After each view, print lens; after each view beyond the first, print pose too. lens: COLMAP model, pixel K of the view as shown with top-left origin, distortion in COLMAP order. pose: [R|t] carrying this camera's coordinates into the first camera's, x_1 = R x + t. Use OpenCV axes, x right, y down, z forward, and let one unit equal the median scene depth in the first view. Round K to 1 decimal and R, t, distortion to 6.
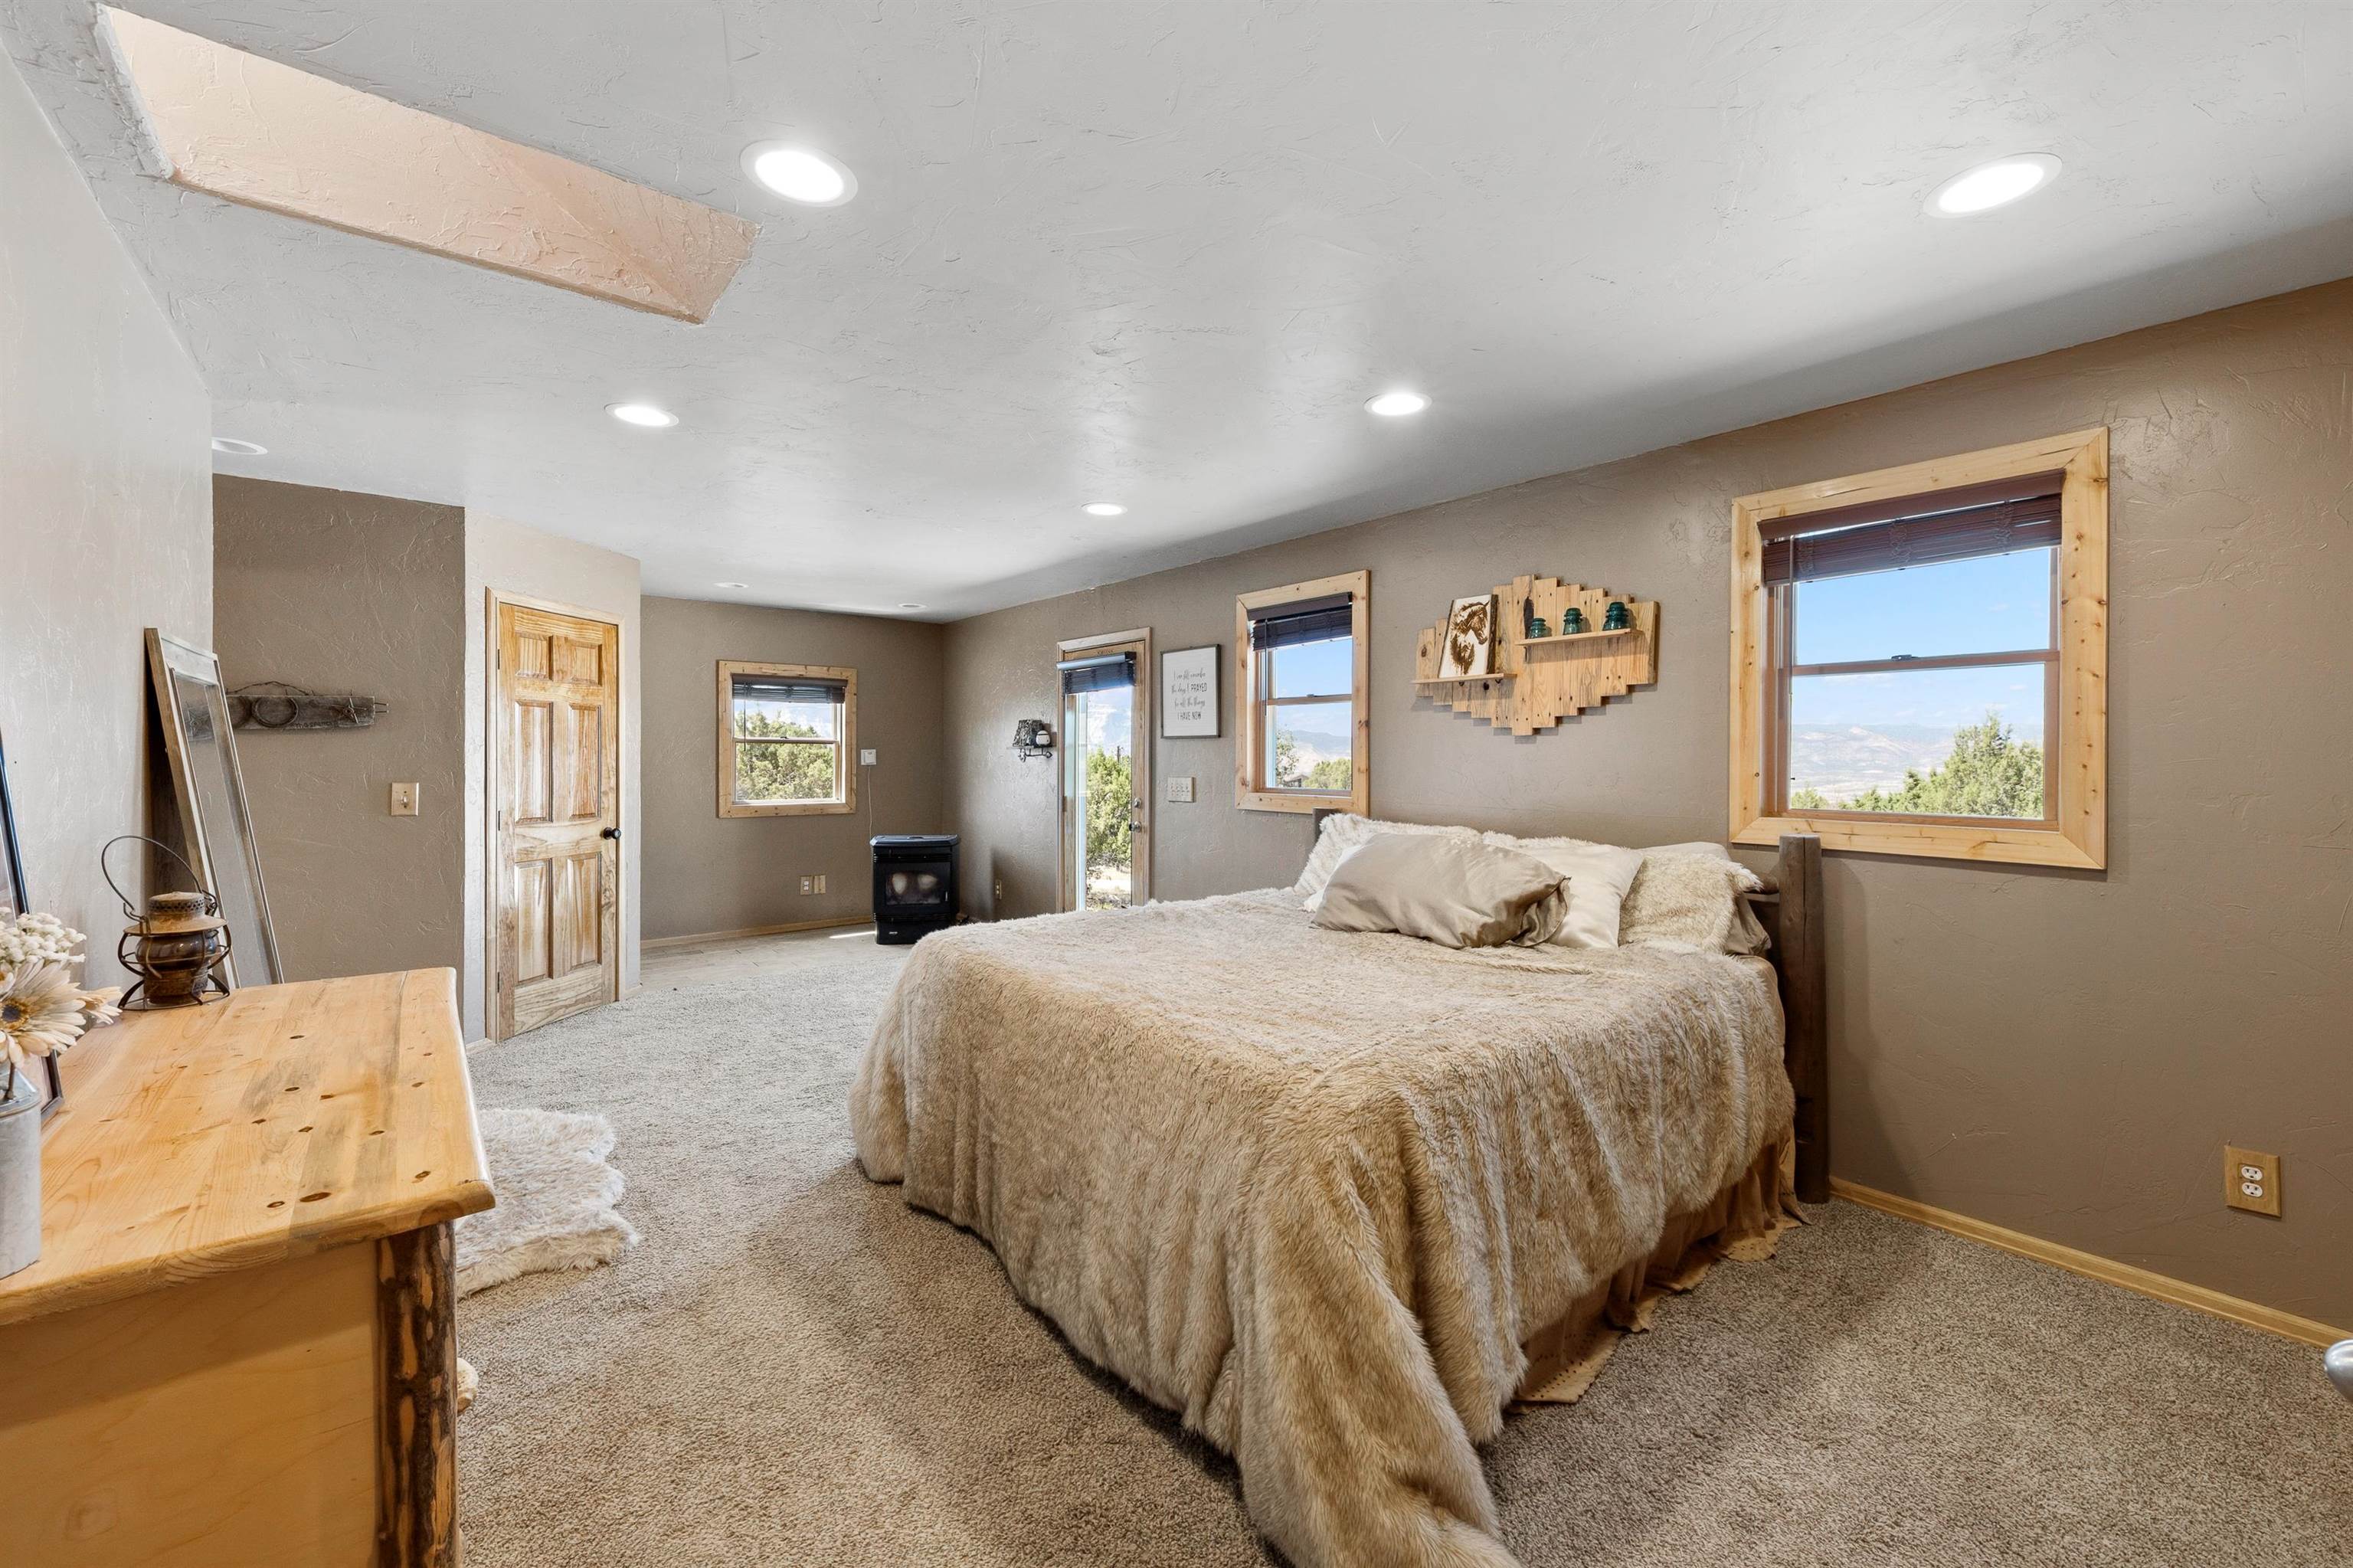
lens RADIAL K [[963.9, 0, 1171.9], [0, 963.9, 769.5], [0, 0, 1]] dist [0.000535, 0.000017]
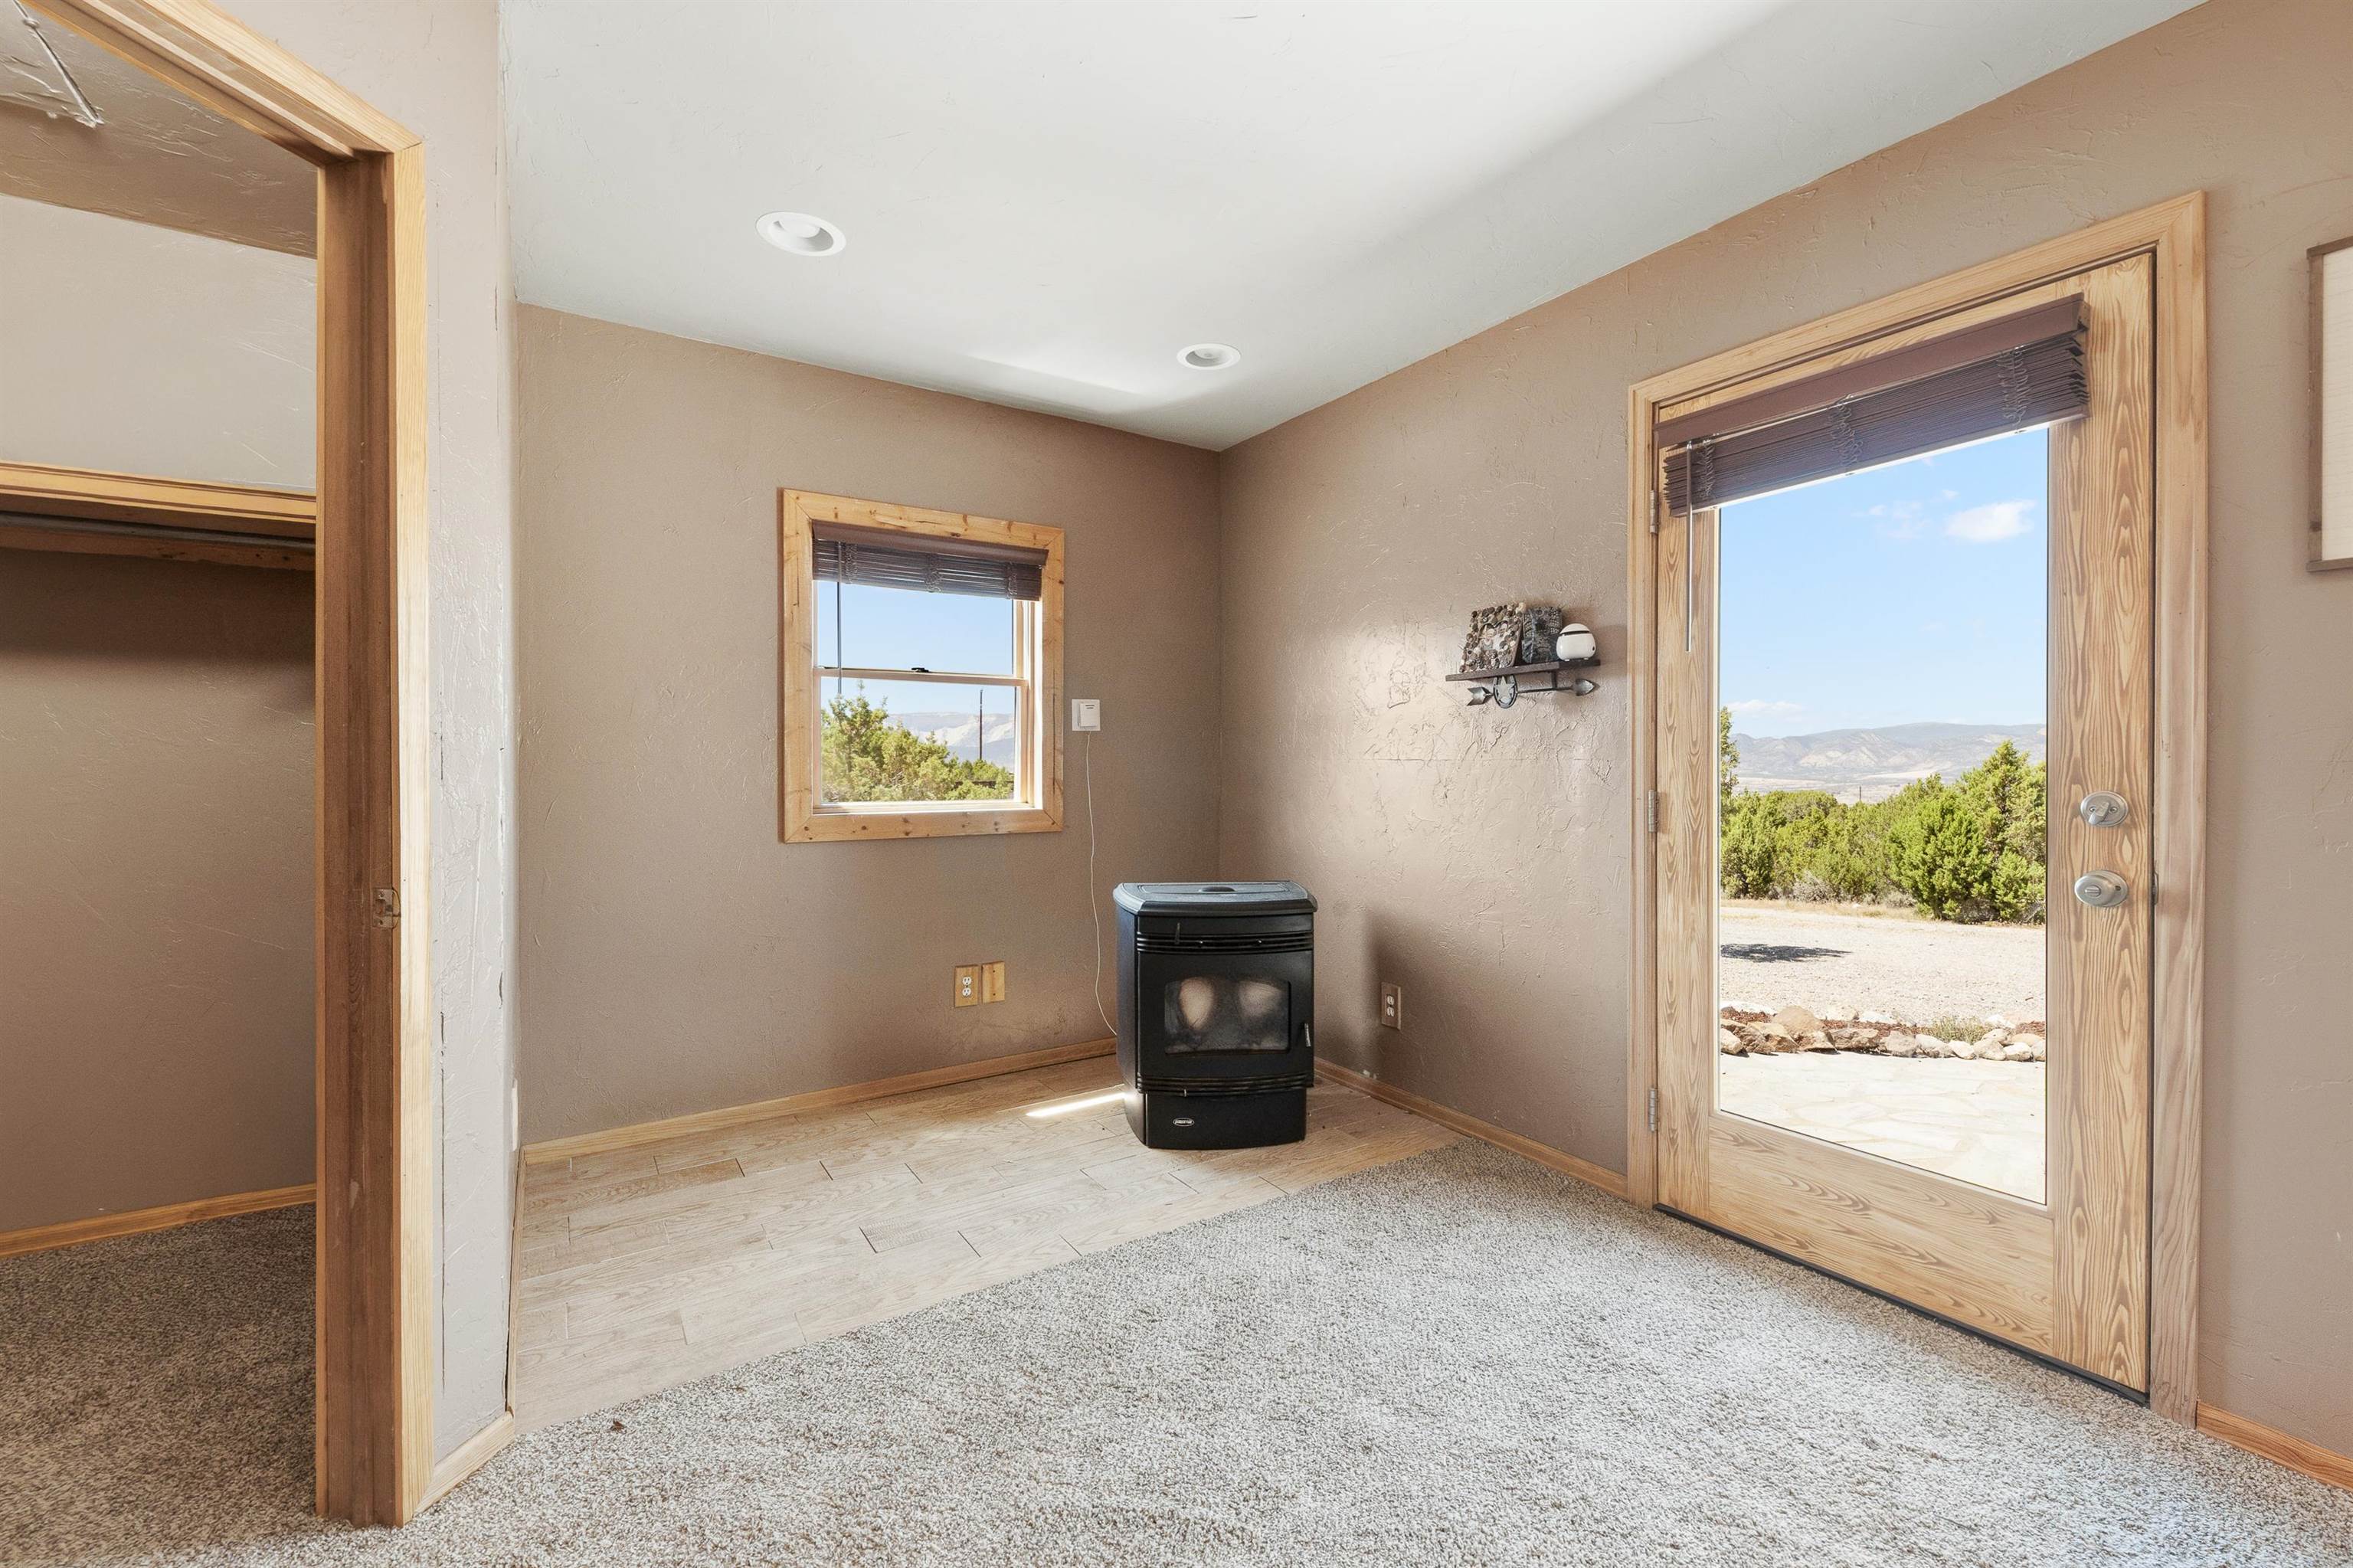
lens RADIAL K [[1038.8, 0, 1181.8], [0, 1038.8, 782.4], [0, 0, 1]] dist [-0.001688, -0.000019]
pose [[0.994855, 0.001702, -0.101295, -0.223434], [-0.001055, 0.999979, 0.006439, 0.018313], [0.101304, -0.006299, 0.994836, 0.507486]]
